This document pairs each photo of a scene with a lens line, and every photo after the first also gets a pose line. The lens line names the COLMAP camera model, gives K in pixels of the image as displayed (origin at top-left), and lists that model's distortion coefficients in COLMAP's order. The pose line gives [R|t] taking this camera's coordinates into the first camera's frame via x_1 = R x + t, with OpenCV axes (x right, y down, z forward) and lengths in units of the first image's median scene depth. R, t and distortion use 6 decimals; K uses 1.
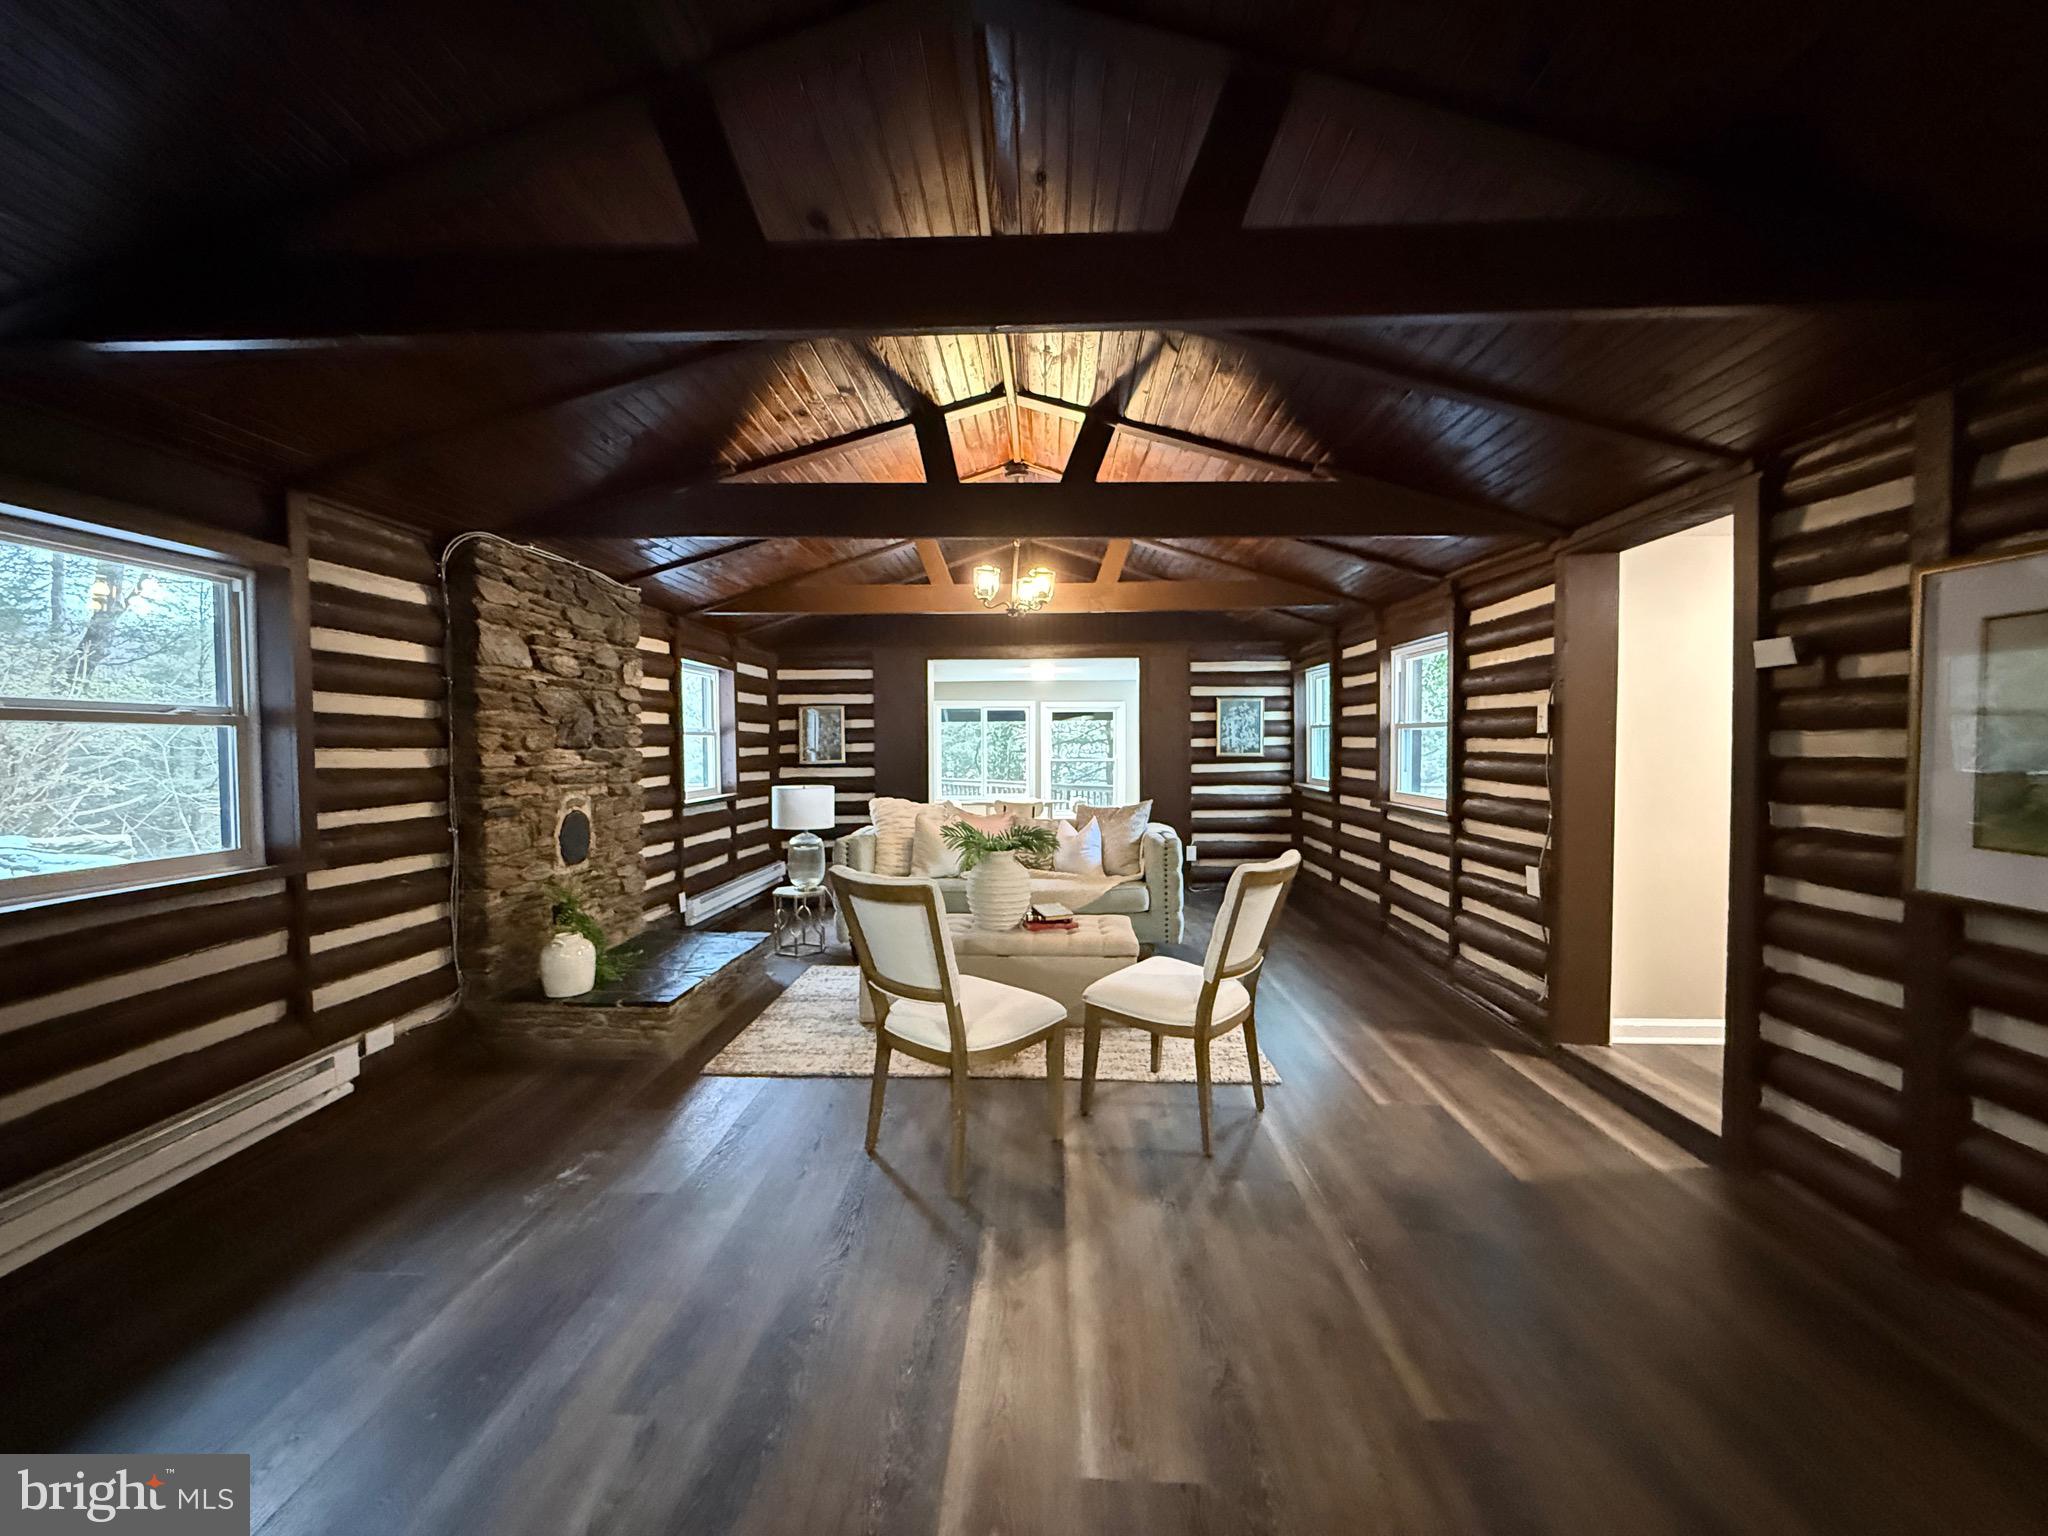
lens RADIAL K [[815.2, 0, 1019.2], [0, 815.2, 770.7], [0, 0, 1]] dist [0.000744, 0.000789]
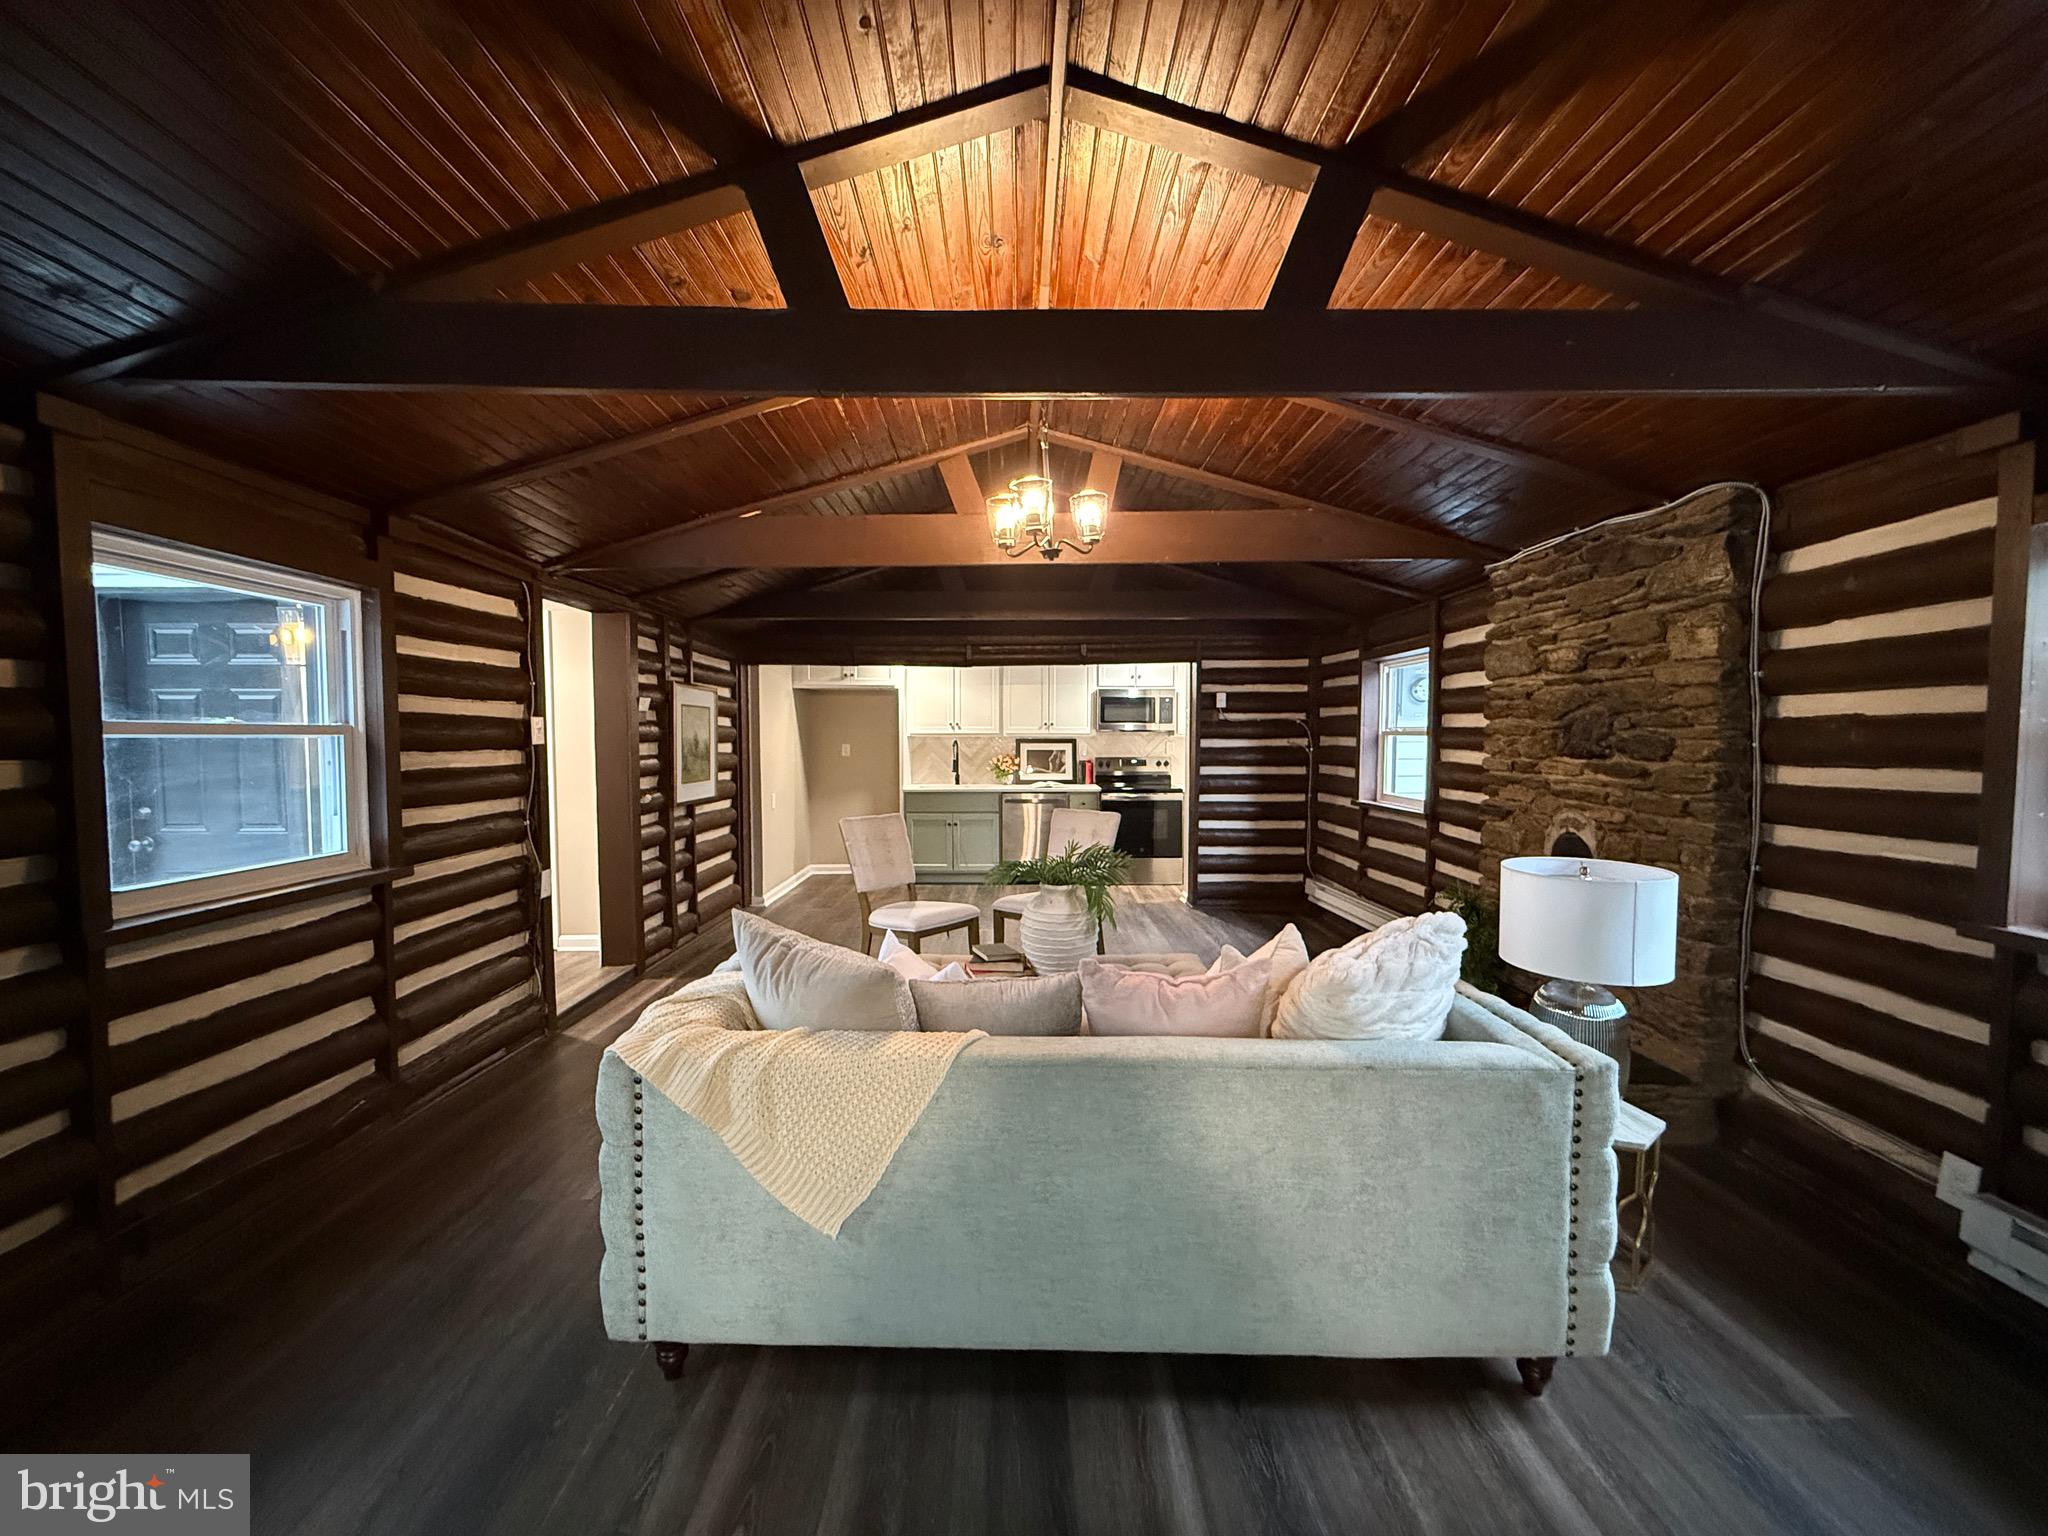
lens RADIAL K [[815.2, 0, 1019.2], [0, 815.2, 770.7], [0, 0, 1]] dist [0.000744, 0.000789]
pose [[-0.998994, 0.006814, -0.044328, 0.054618], [0.003238, 0.996770, 0.080246, -0.088580], [0.044731, 0.080022, -0.995789, 1.945059]]
